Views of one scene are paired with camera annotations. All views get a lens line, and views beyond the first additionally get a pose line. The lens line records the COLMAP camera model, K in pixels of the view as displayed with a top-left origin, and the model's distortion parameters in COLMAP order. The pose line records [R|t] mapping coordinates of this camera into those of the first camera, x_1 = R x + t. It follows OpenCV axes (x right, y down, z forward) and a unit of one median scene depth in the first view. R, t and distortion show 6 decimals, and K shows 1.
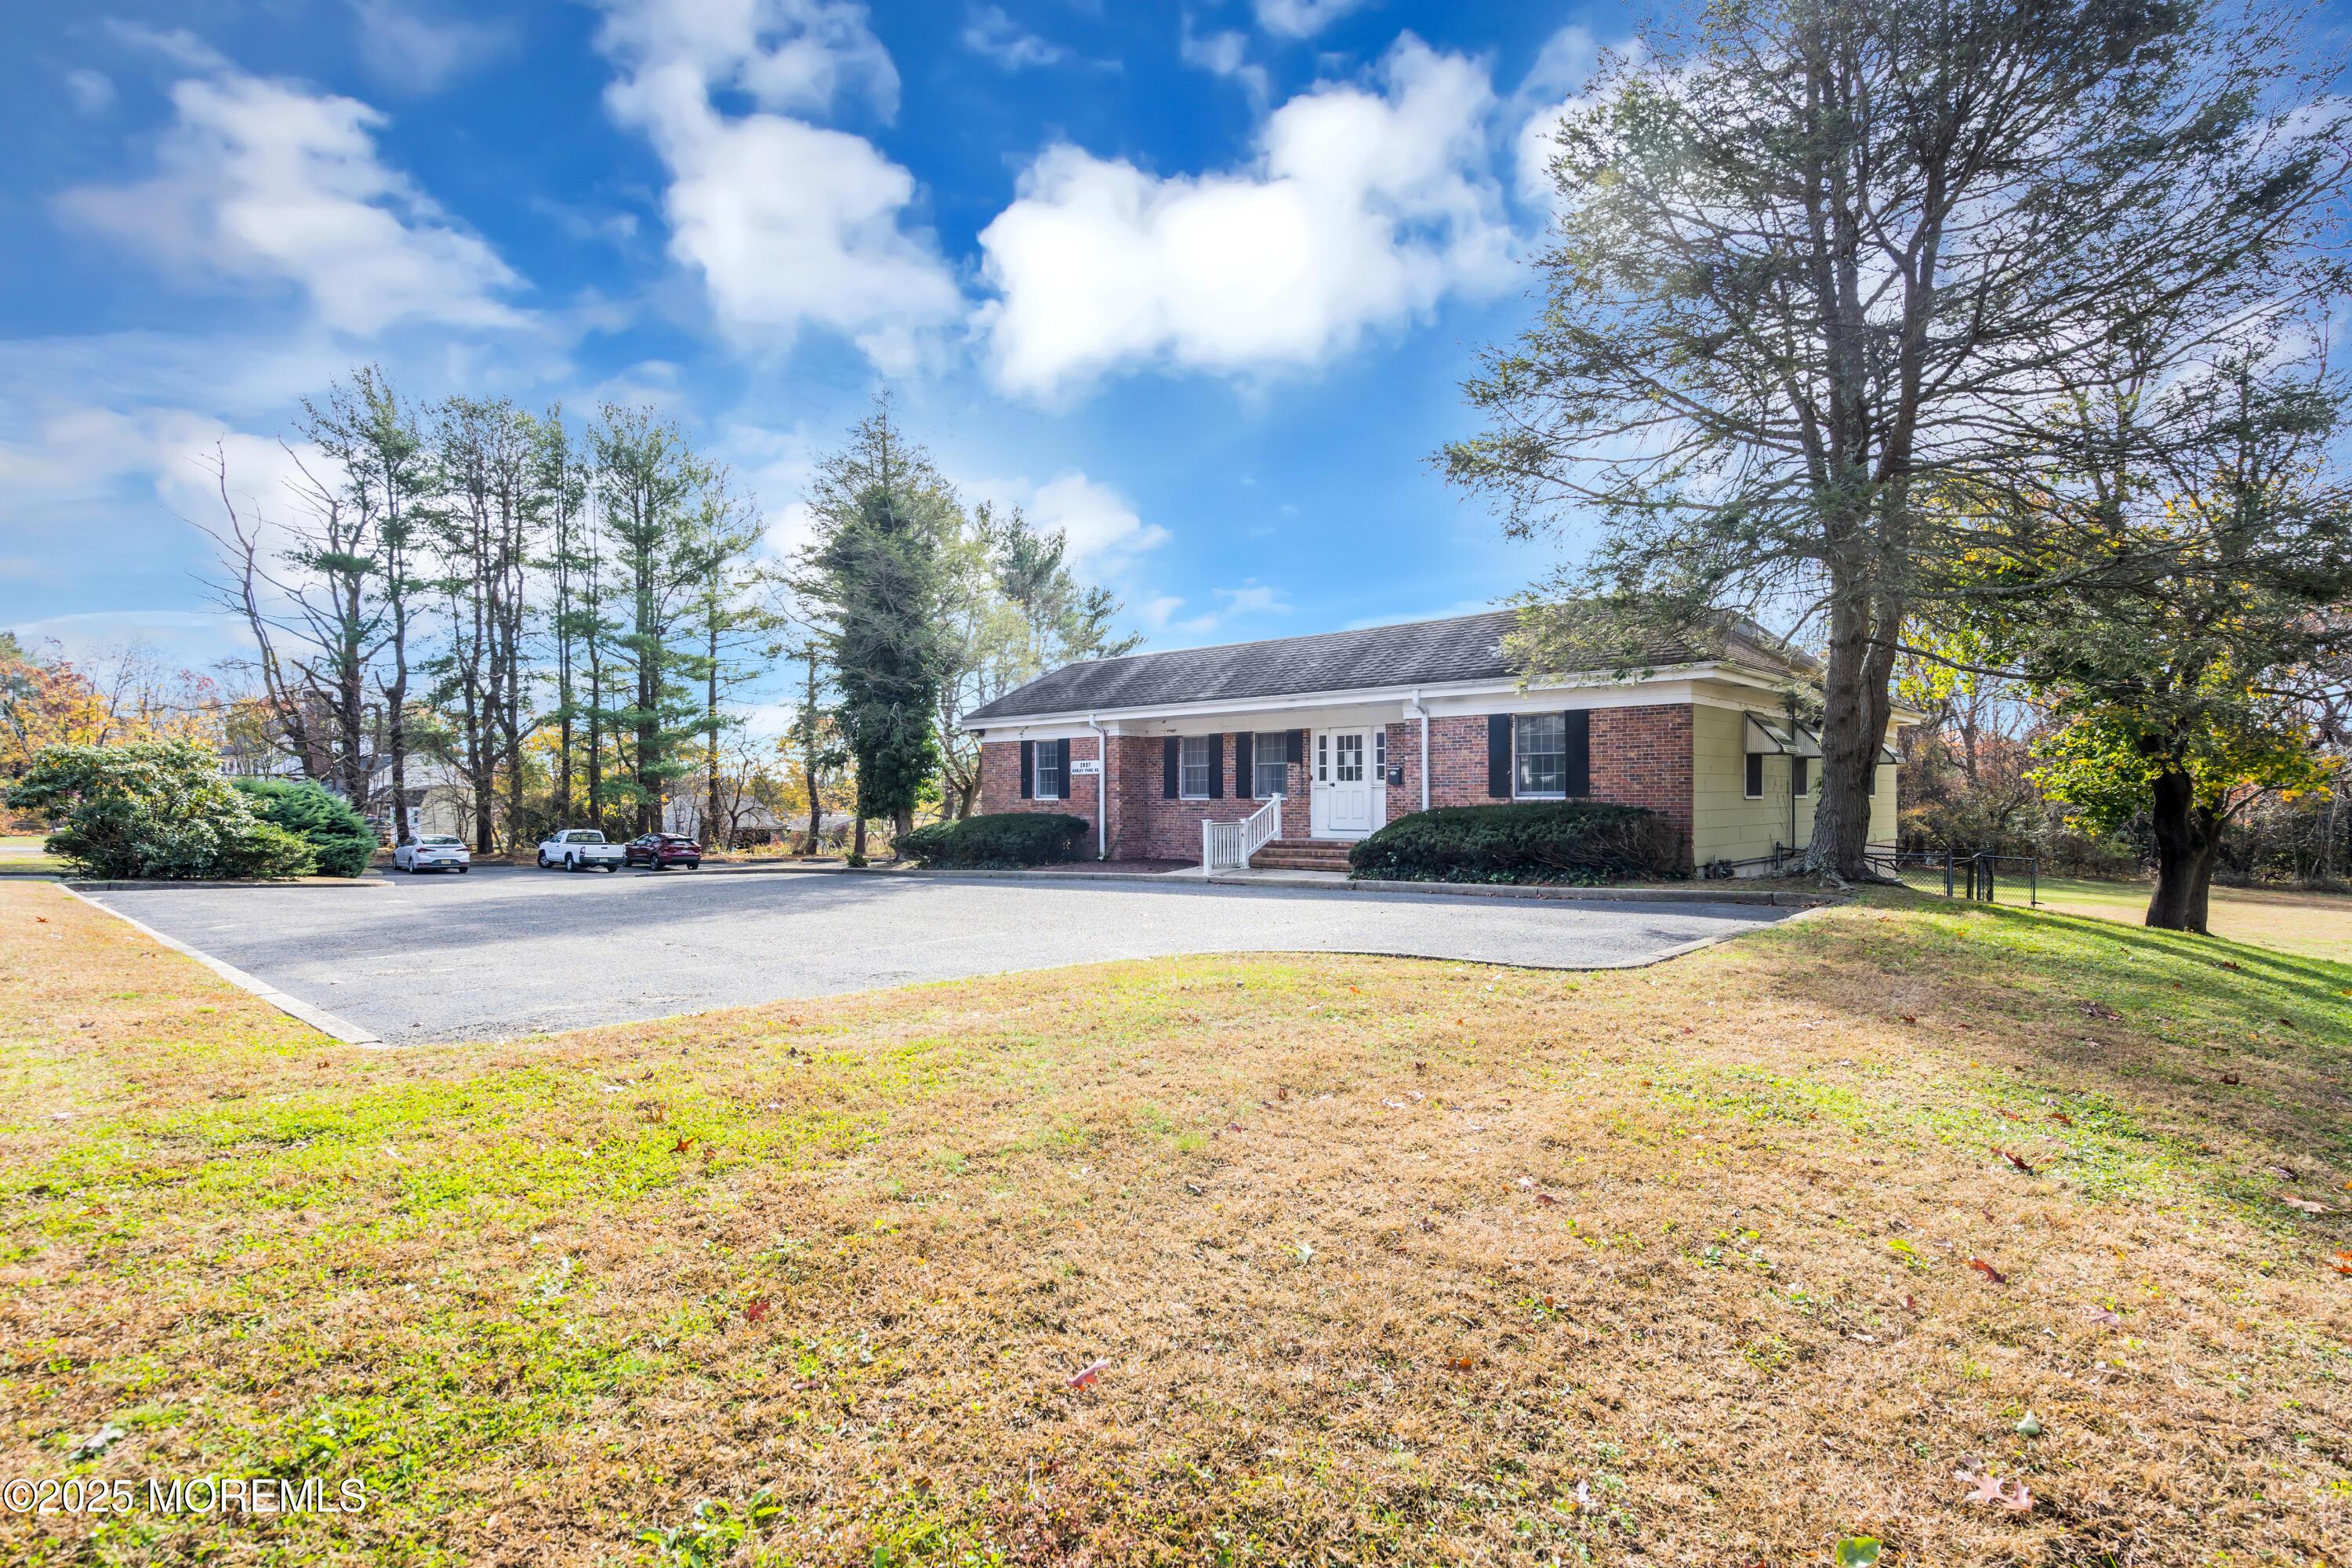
lens RADIAL K [[1097.0, 0, 1206.7], [0, 1097.0, 798.6], [0, 0, 1]] dist [-0.002522, -0.000052]
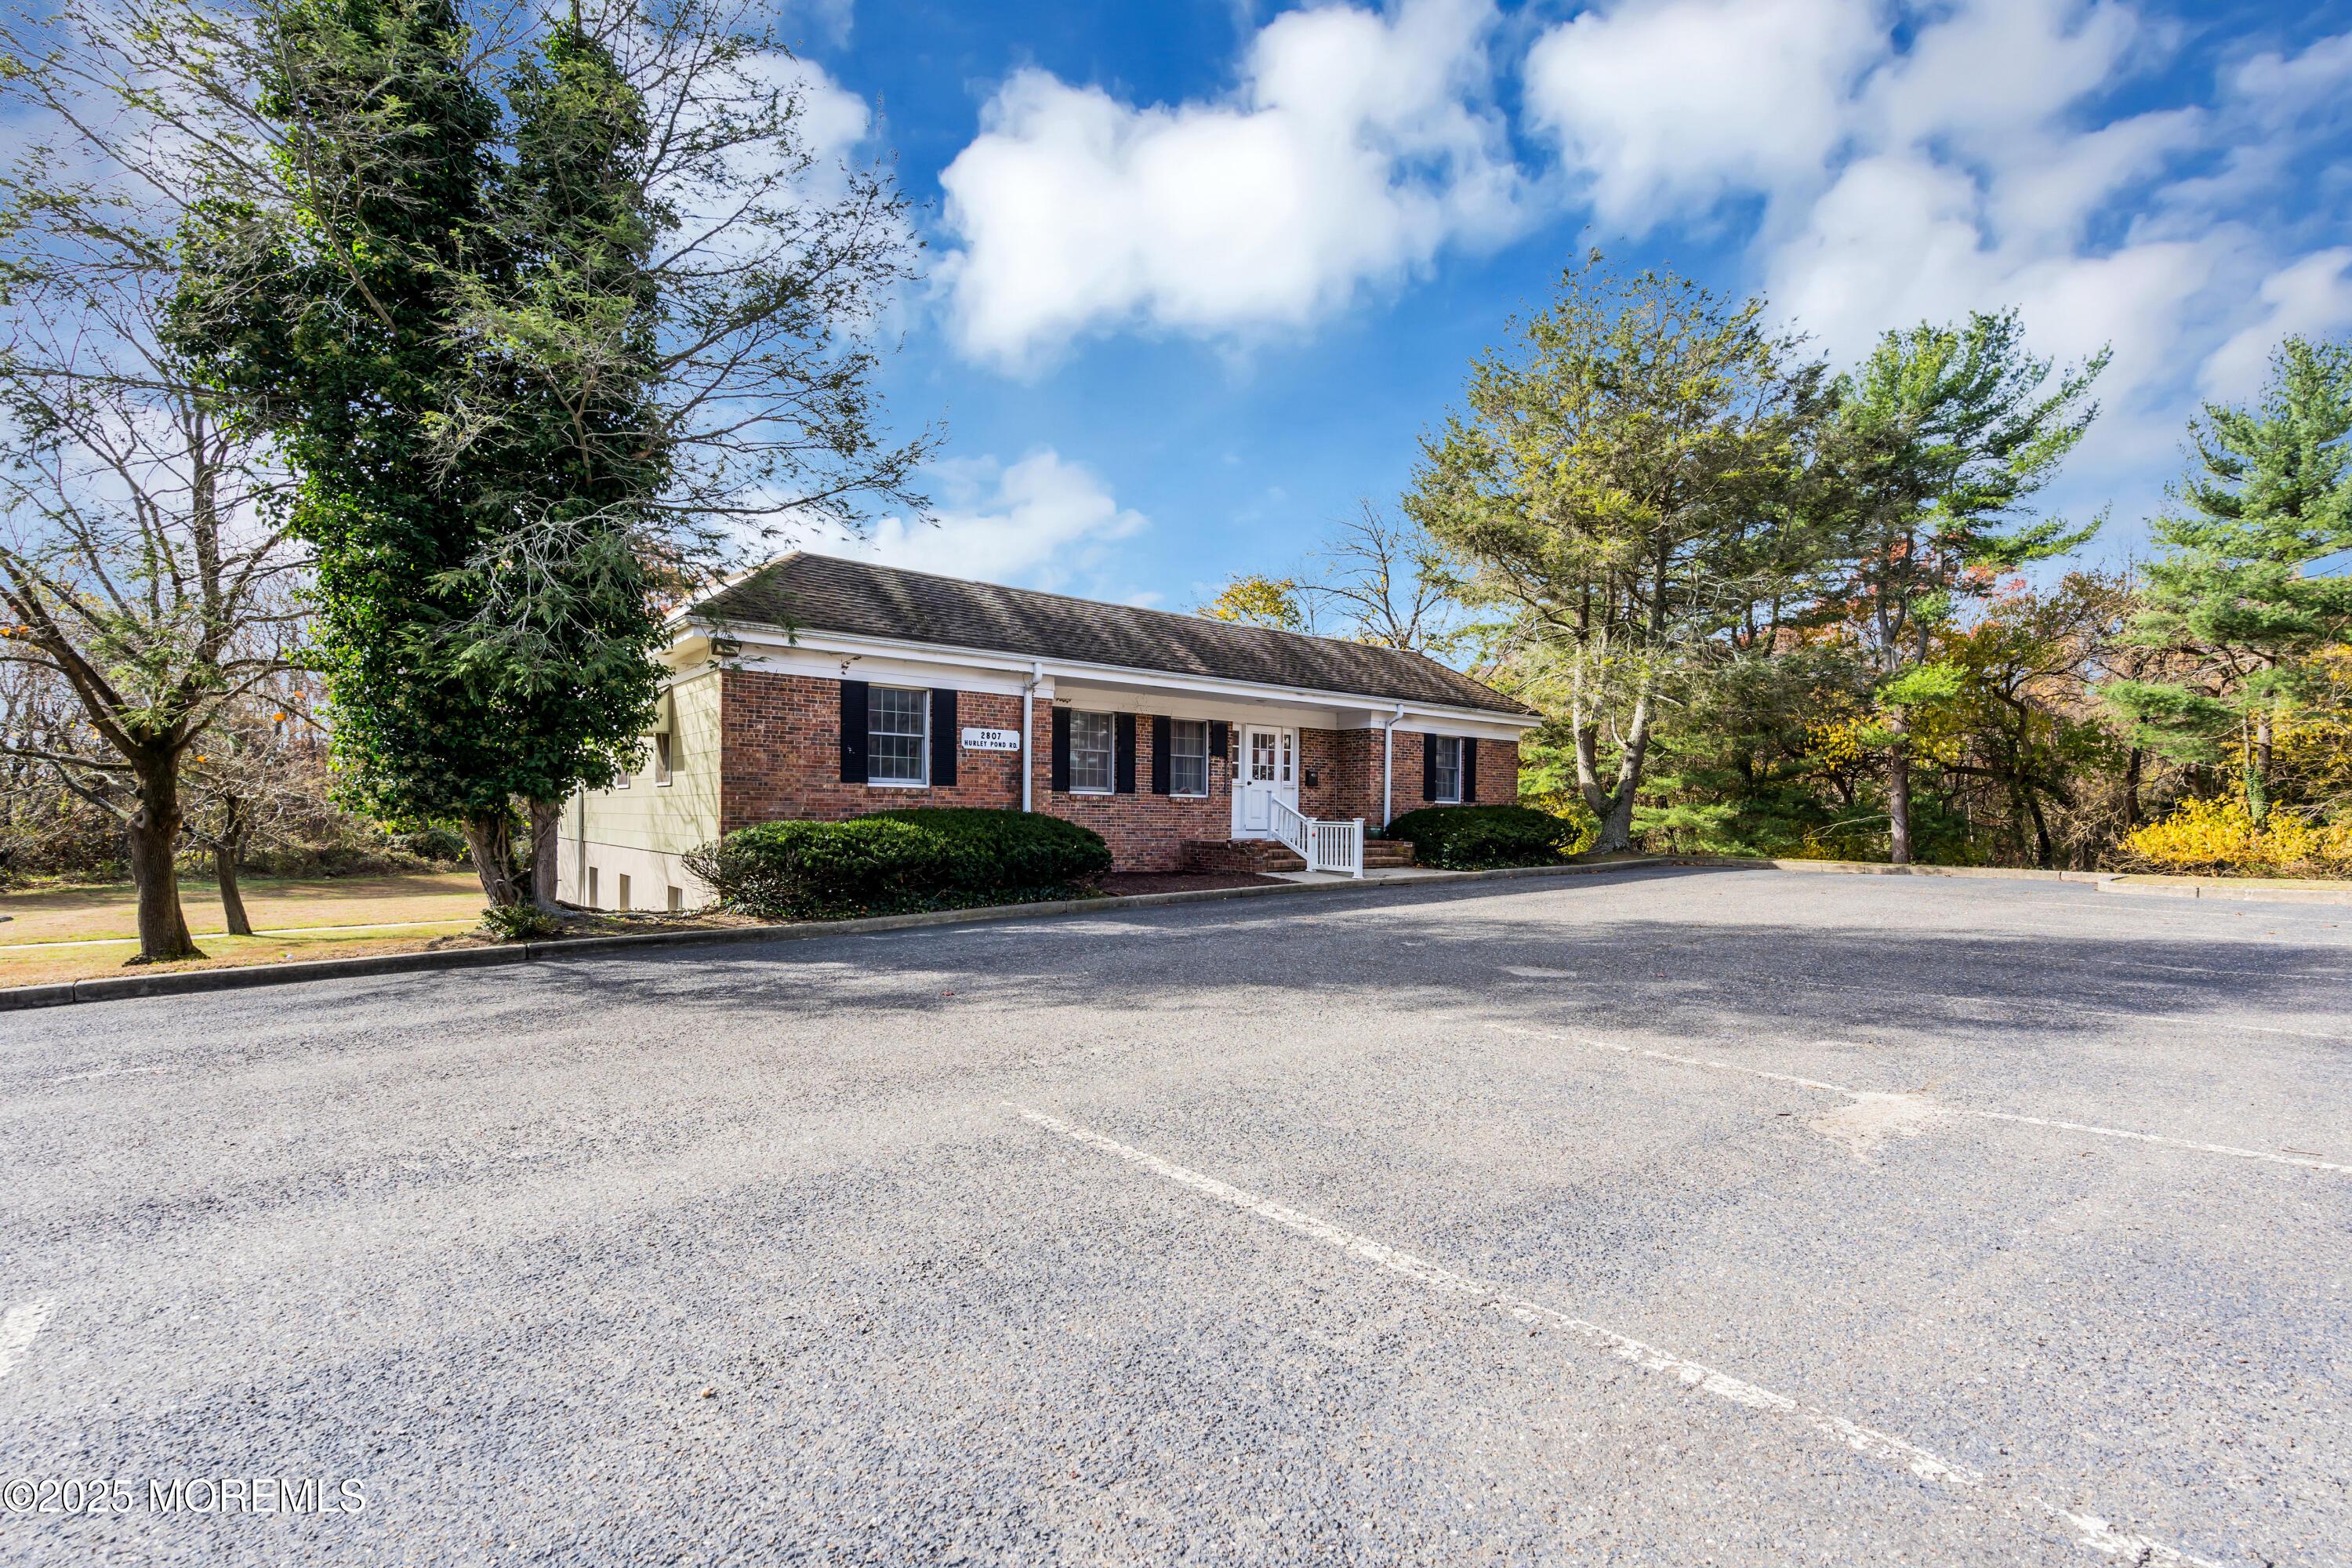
lens RADIAL K [[1100.9, 0, 1166.1], [0, 1100.9, 787.5], [0, 0, 1]] dist [-0.002036, -0.000124]
pose [[0.189015, 0.031974, 0.981454, -0.689429], [-0.014175, 0.999454, -0.029830, 0.017015], [-0.981872, -0.008273, 0.189365, 0.724905]]
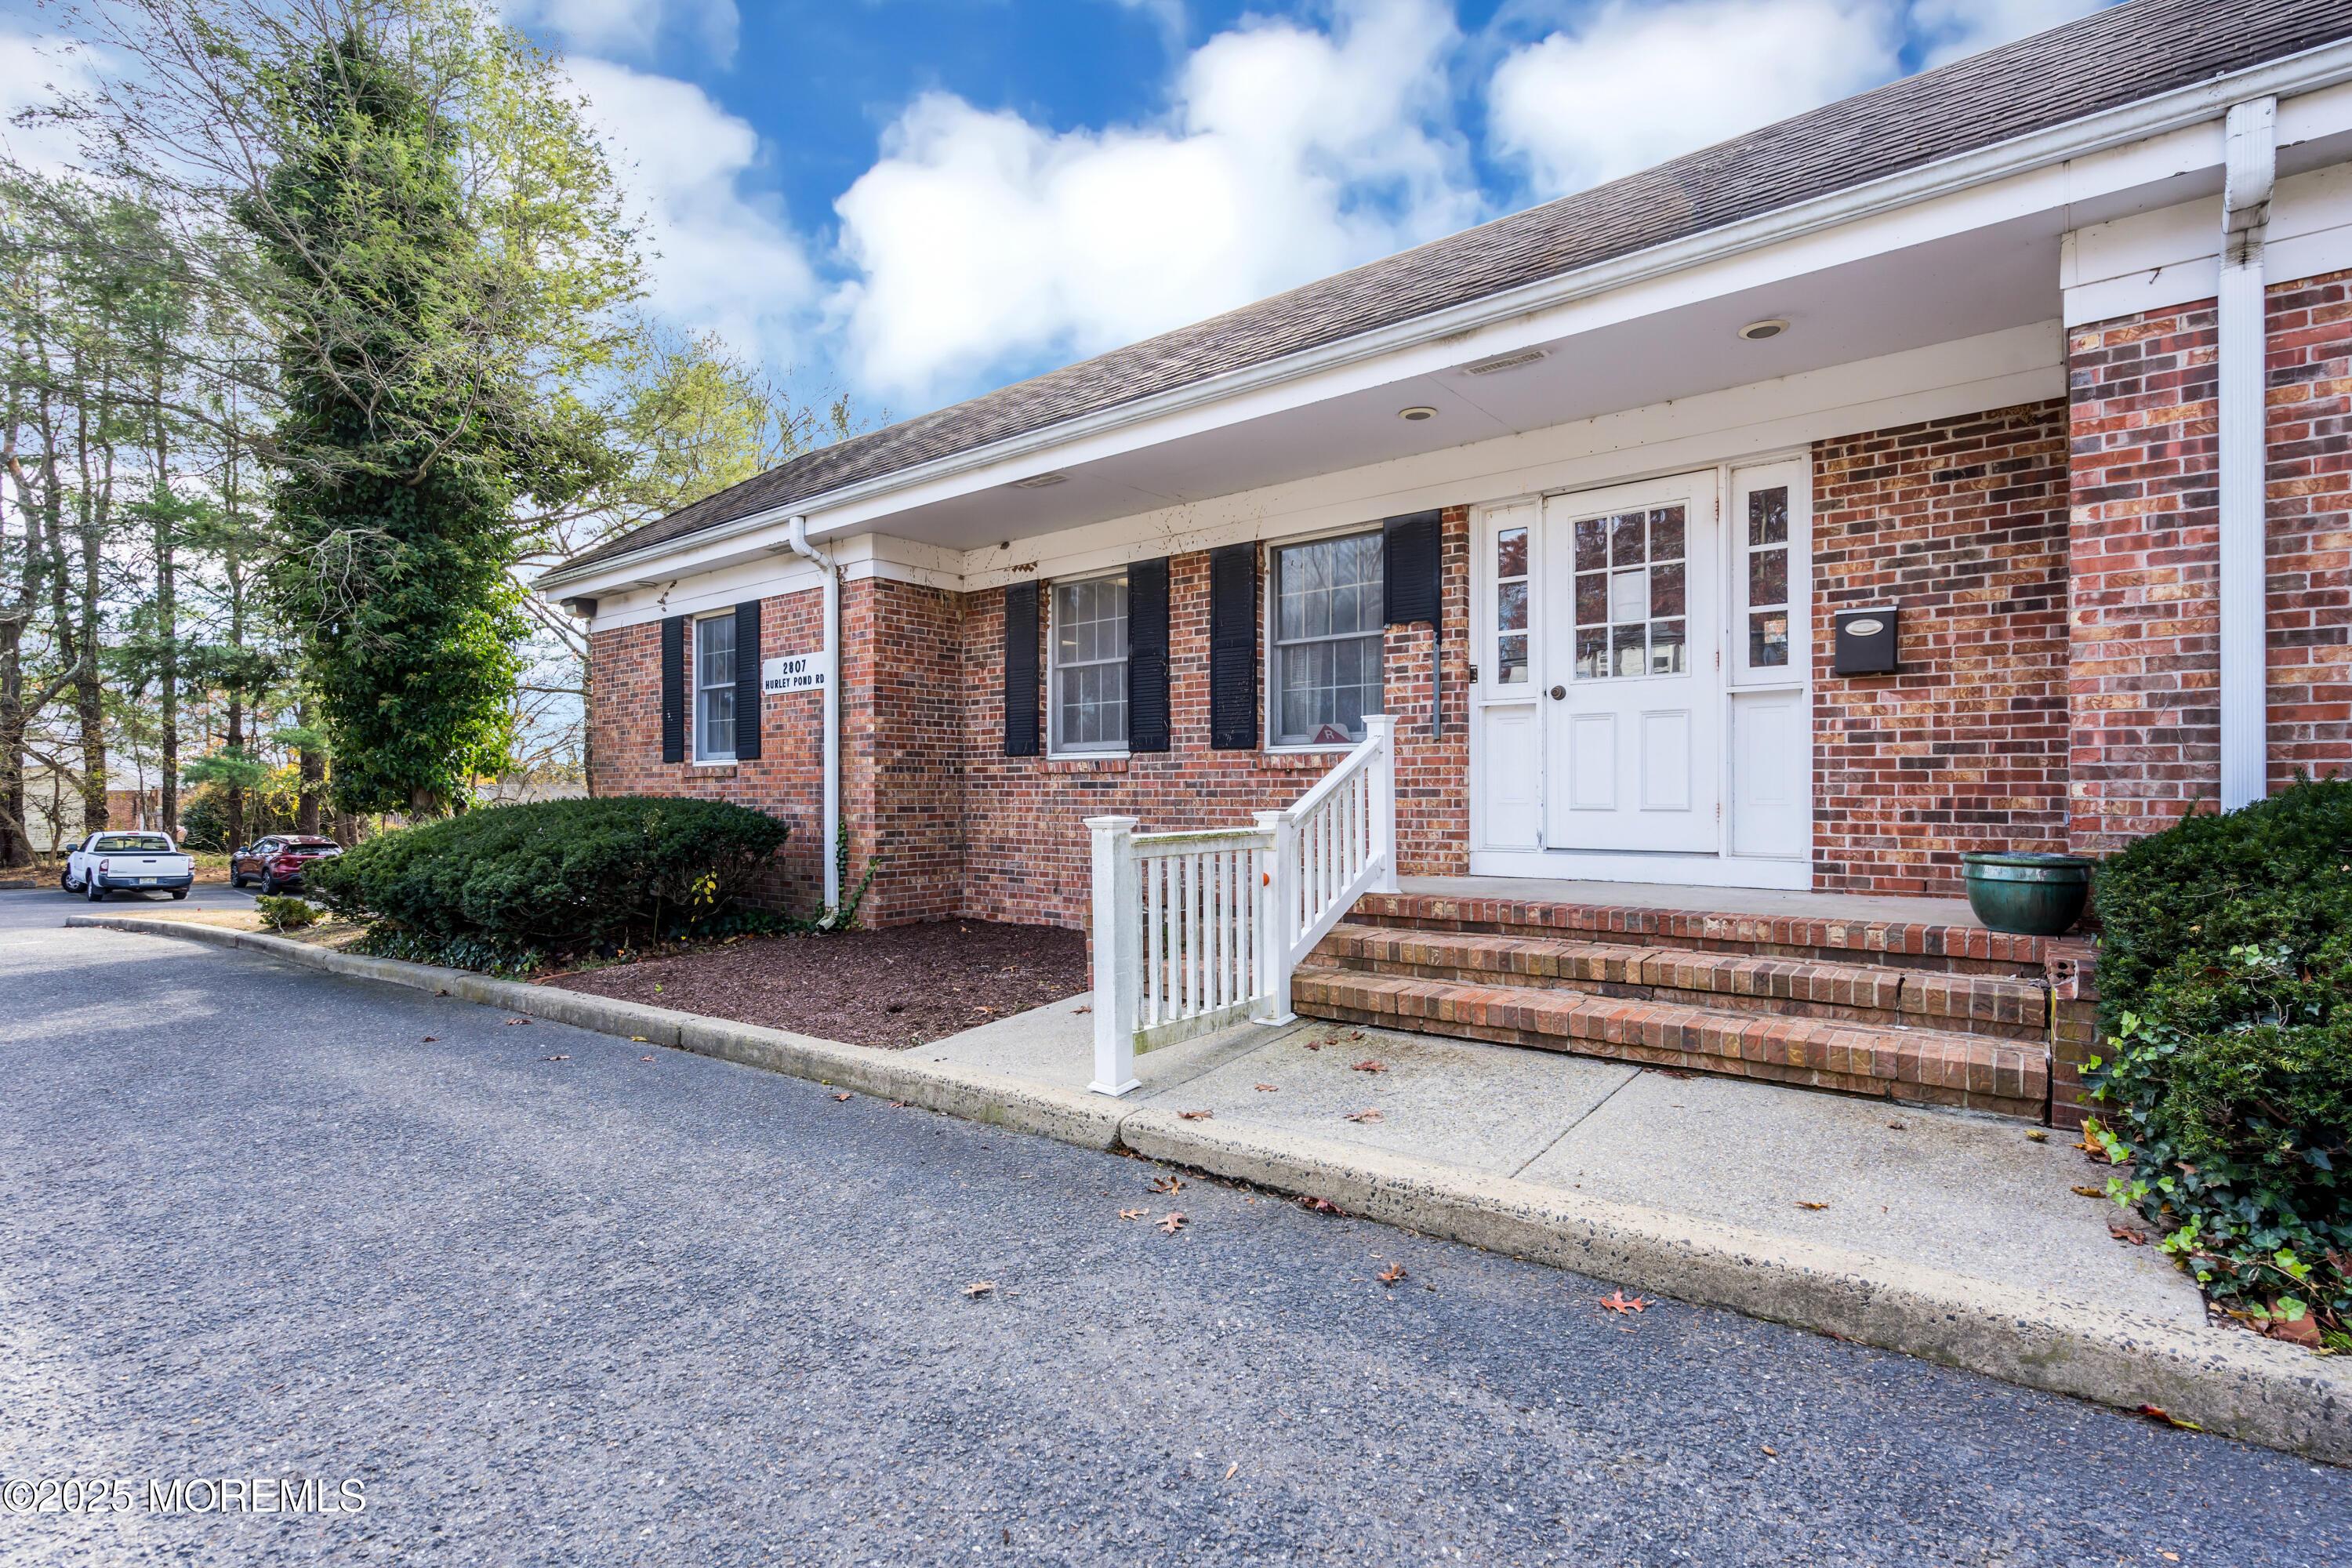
lens RADIAL K [[1083.4, 0, 1196.3], [0, 1083.4, 800.6], [0, 0, 1]] dist [-0.002818, 0.000069]
pose [[0.998377, -0.001691, 0.056929, 0.003447], [0.001177, 0.999958, 0.009054, 0.010442], [-0.056942, -0.008972, 0.998337, 0.588901]]
